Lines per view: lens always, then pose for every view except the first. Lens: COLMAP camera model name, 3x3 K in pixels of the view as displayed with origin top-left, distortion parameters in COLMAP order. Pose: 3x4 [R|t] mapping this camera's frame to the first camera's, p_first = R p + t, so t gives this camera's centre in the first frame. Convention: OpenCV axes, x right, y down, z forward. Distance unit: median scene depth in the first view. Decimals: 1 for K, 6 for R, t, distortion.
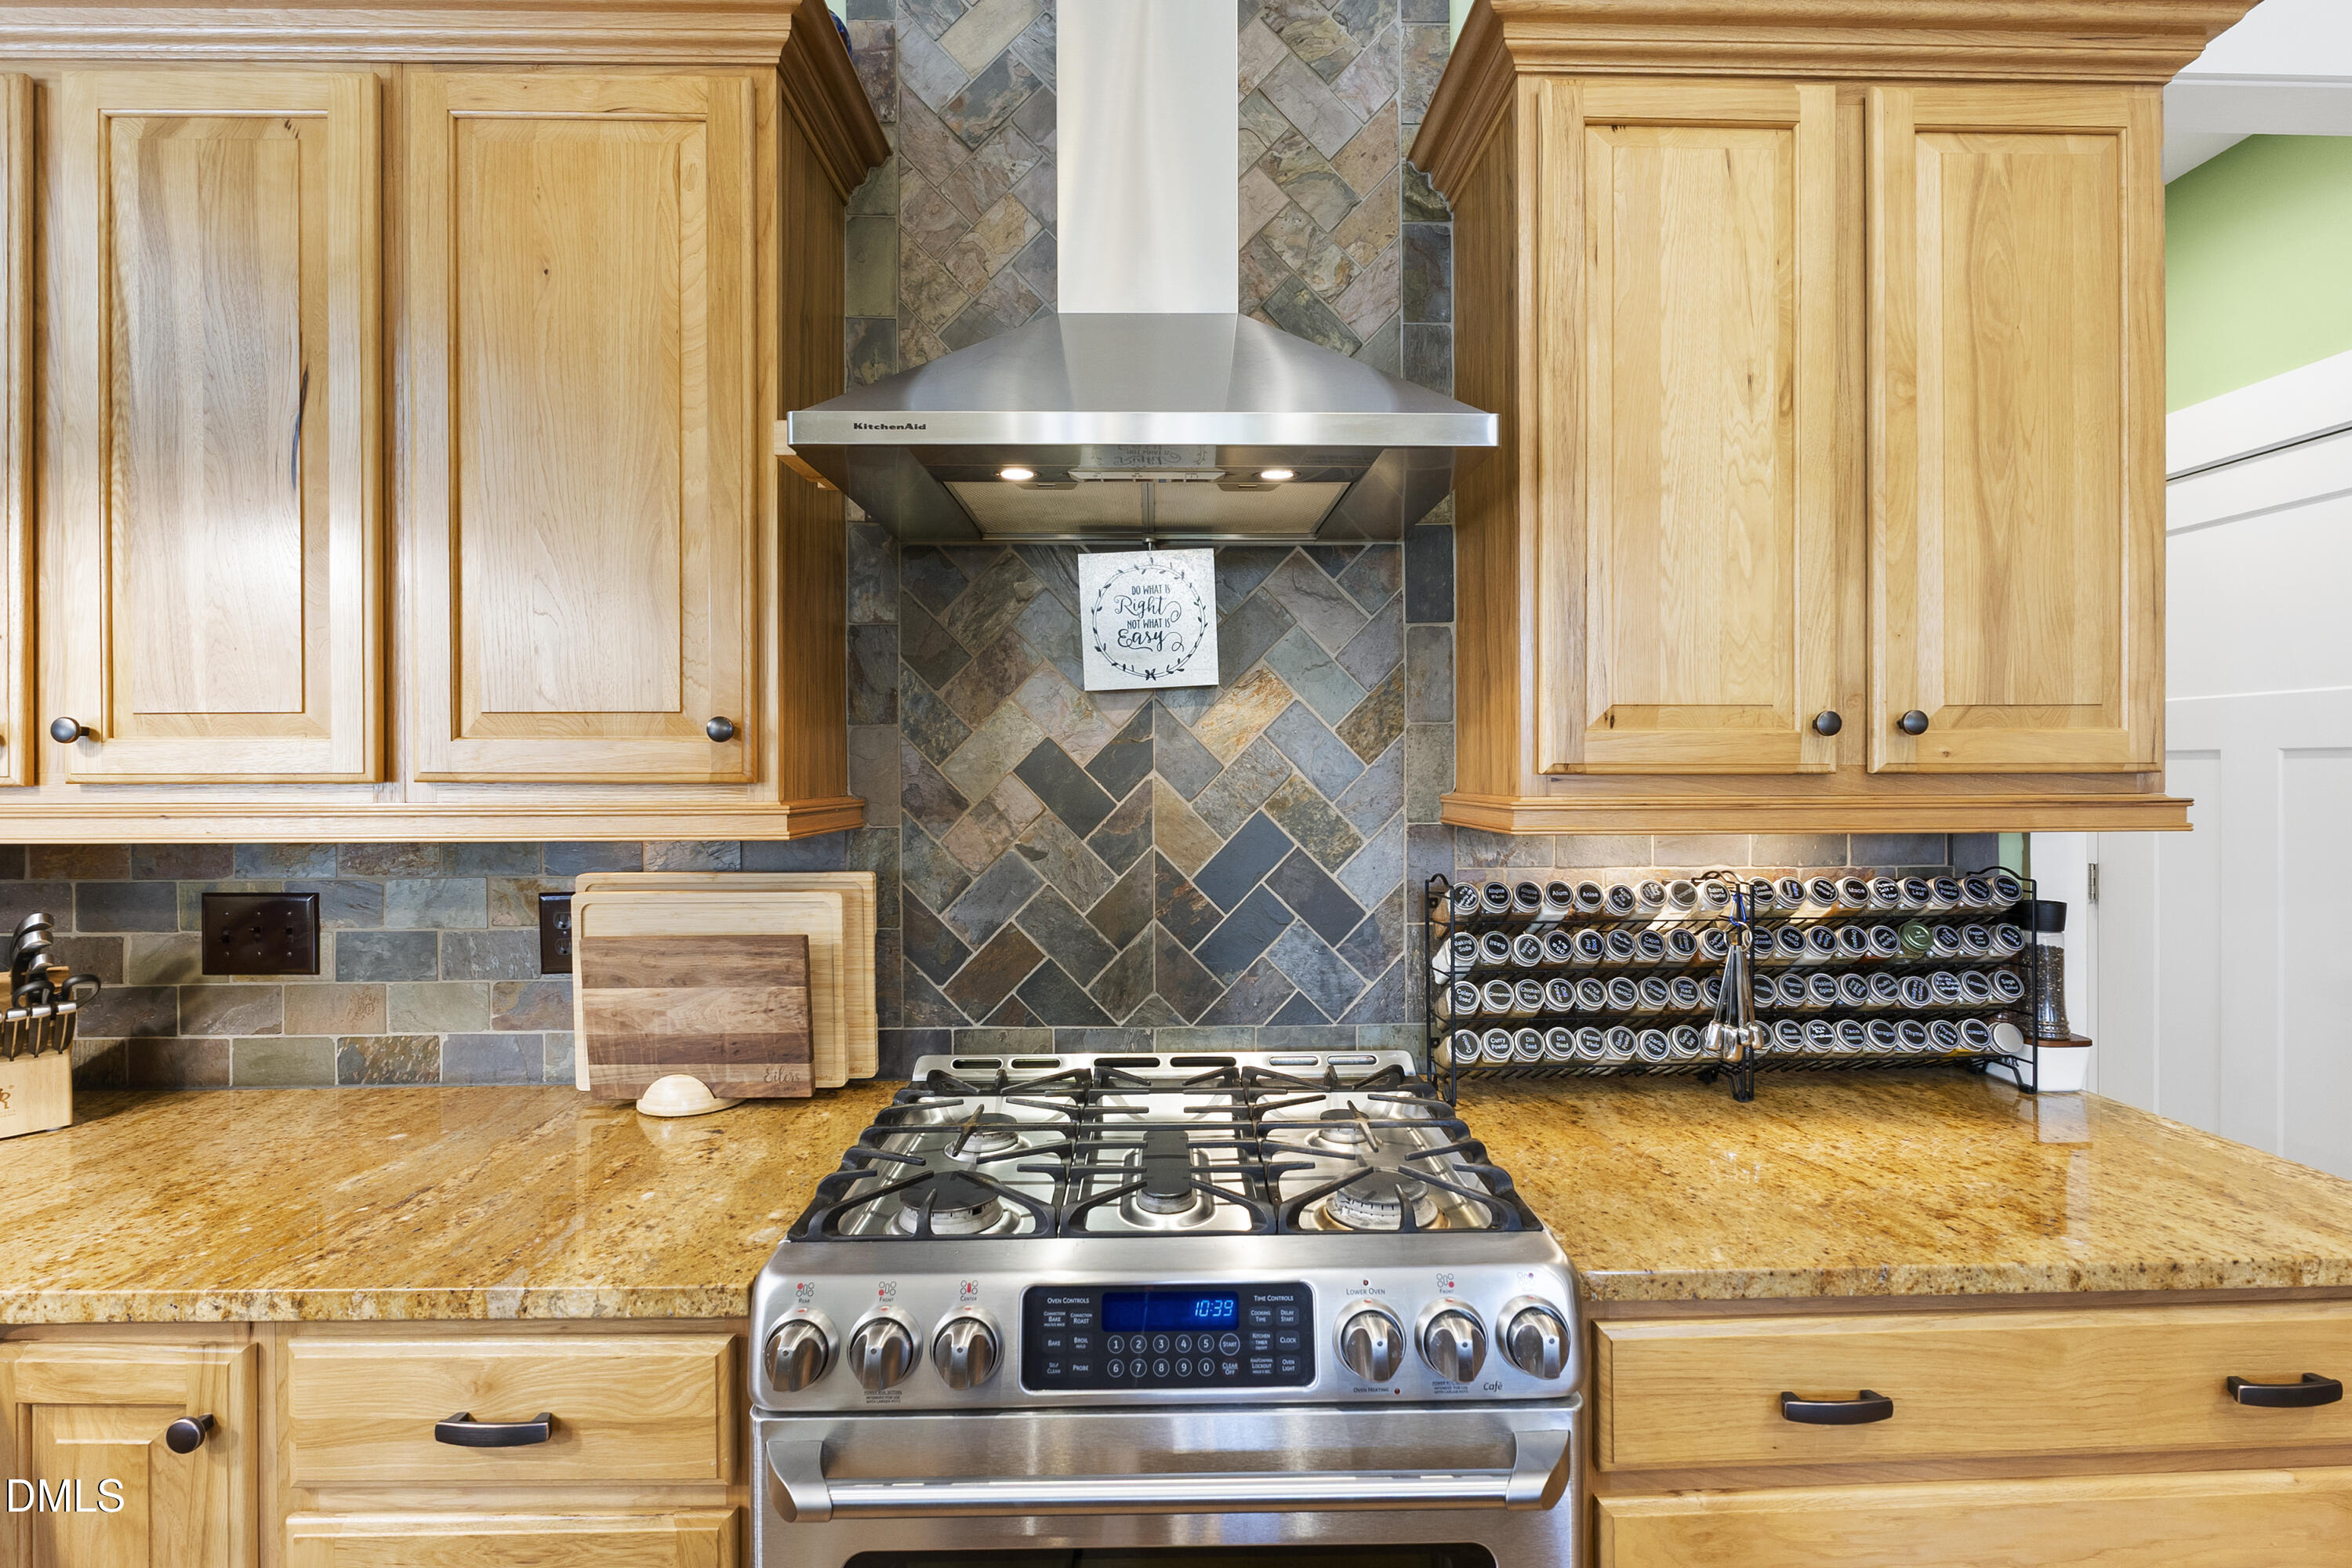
lens RADIAL K [[1042.2, 0, 1177.9], [0, 1042.2, 772.4], [0, 0, 1]] dist [-0.001275, -0.000099]
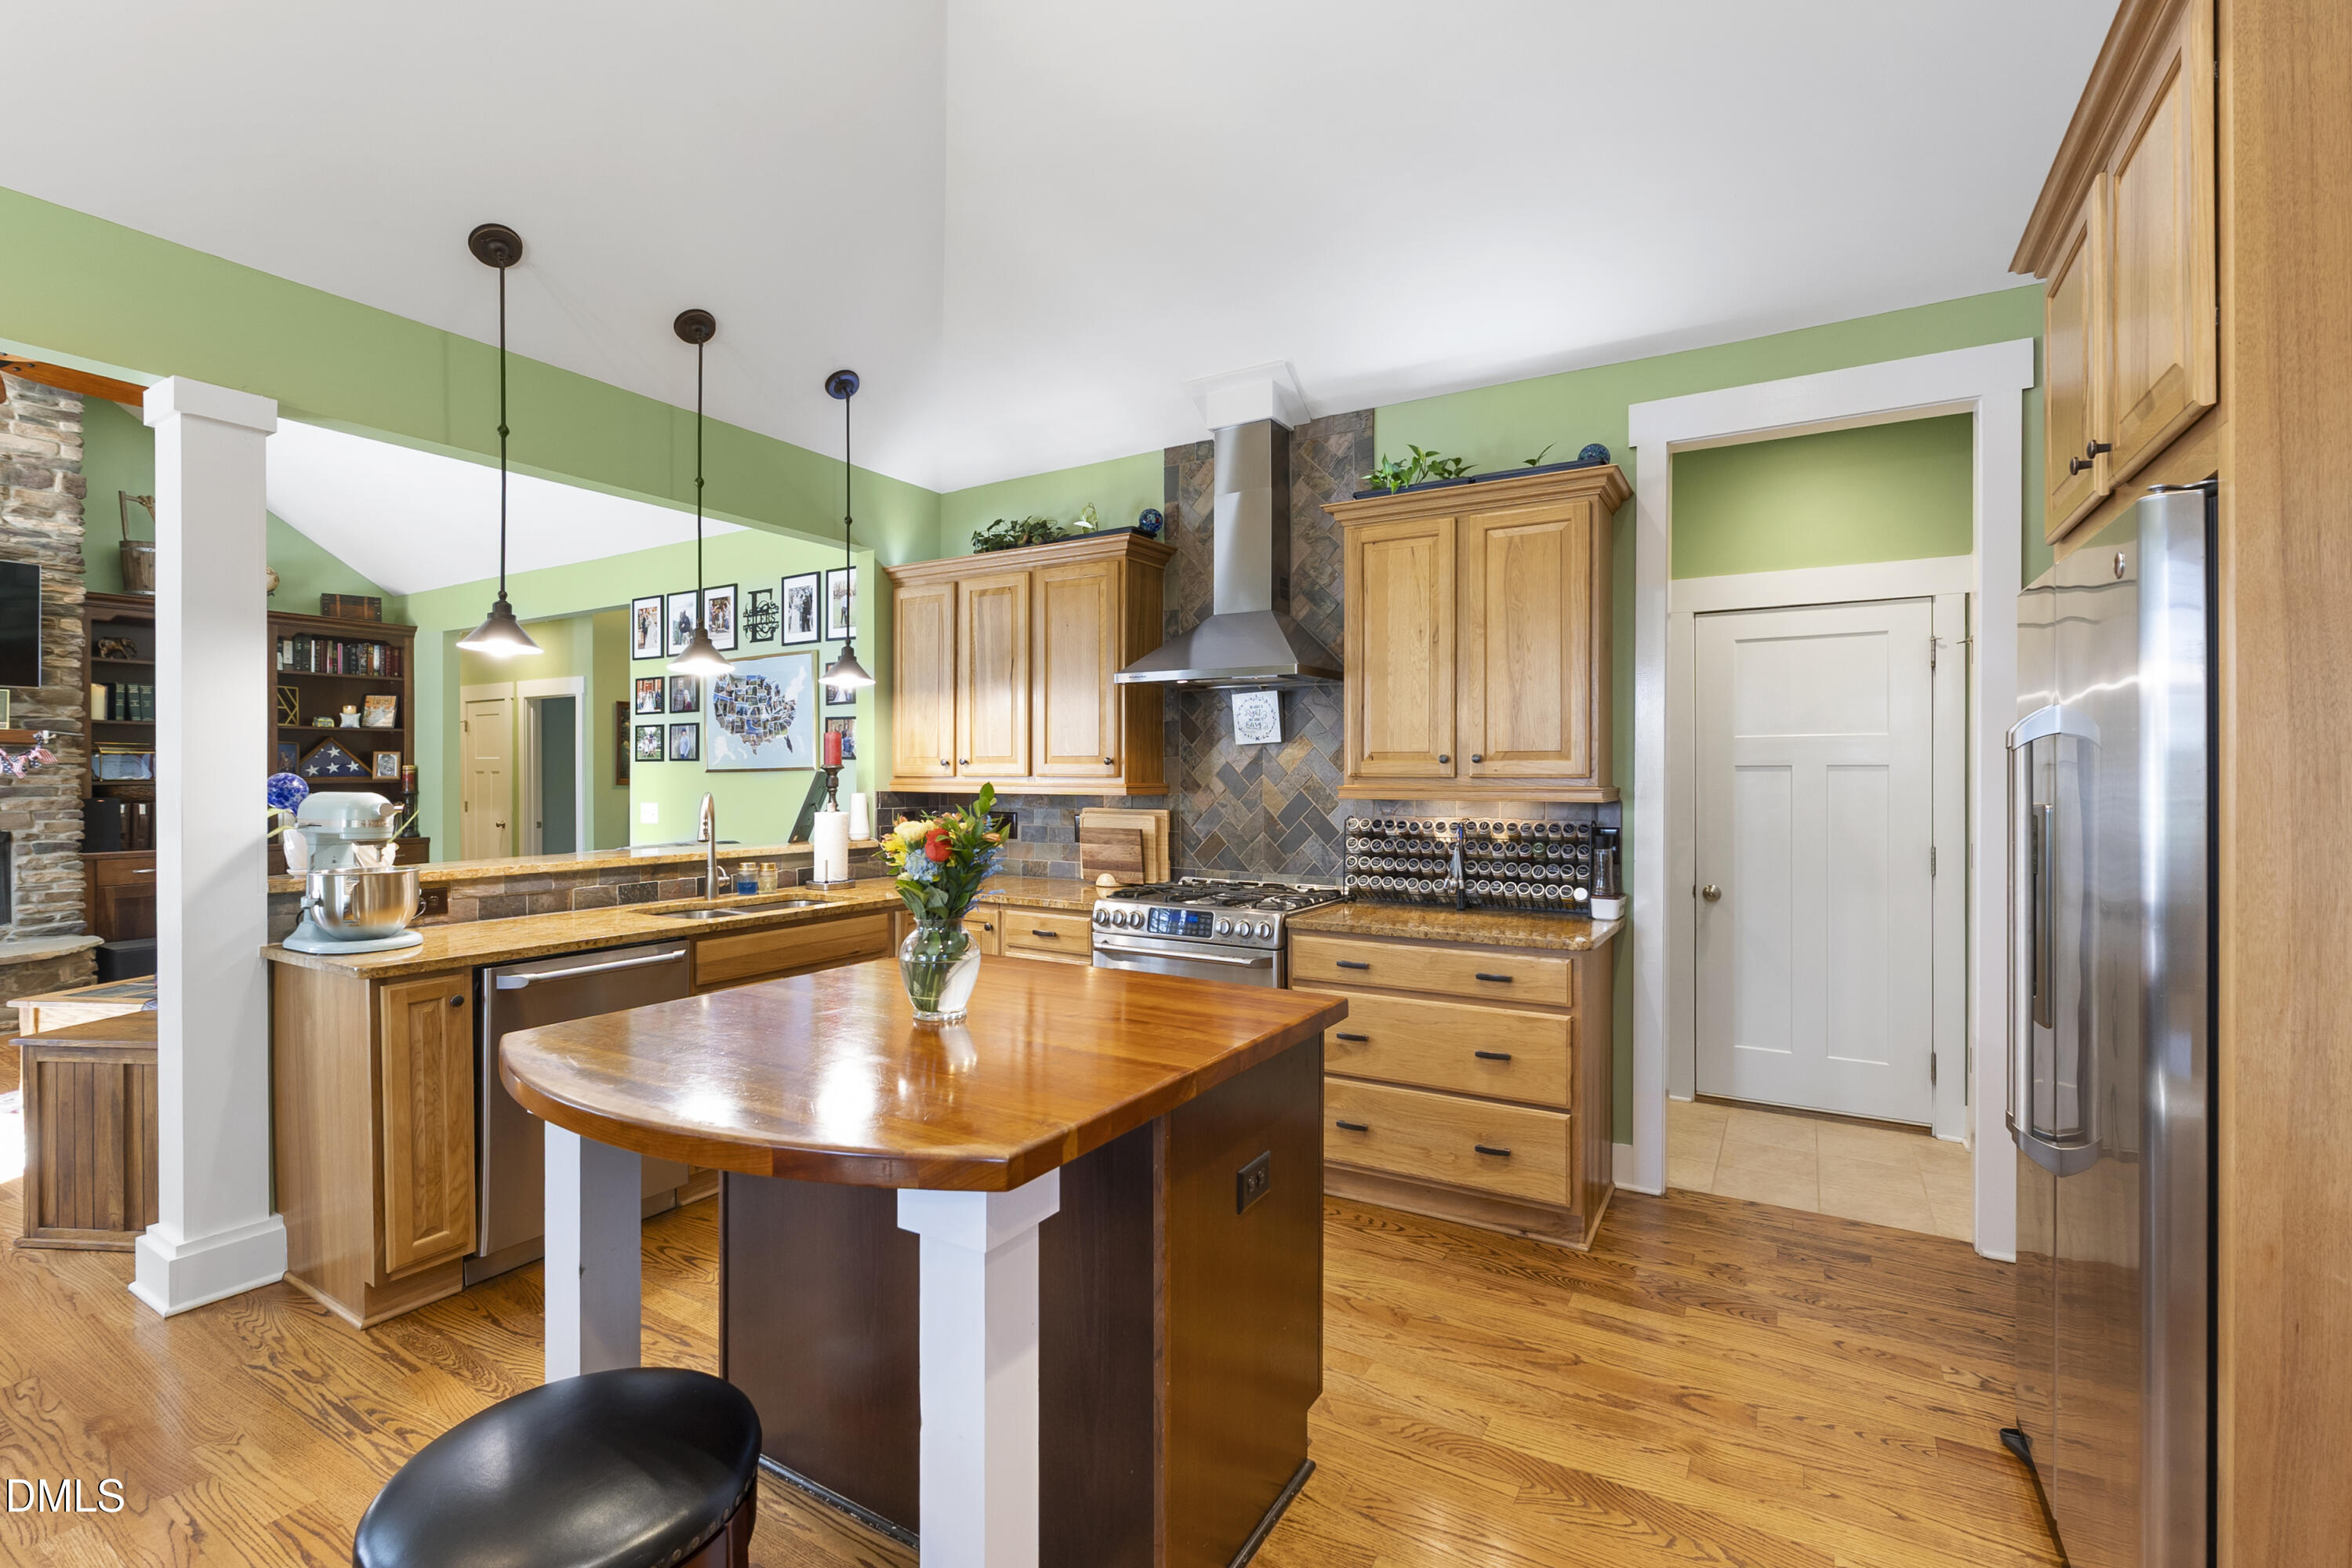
lens RADIAL K [[1043.0, 0, 1179.7], [0, 1043.0, 776.3], [0, 0, 1]] dist [-0.002600, 0.000286]
pose [[0.846791, 0.008319, -0.531860, 1.465942], [-0.006359, 0.999965, 0.005517, -0.012670], [0.531887, -0.001289, 0.846814, -1.627142]]
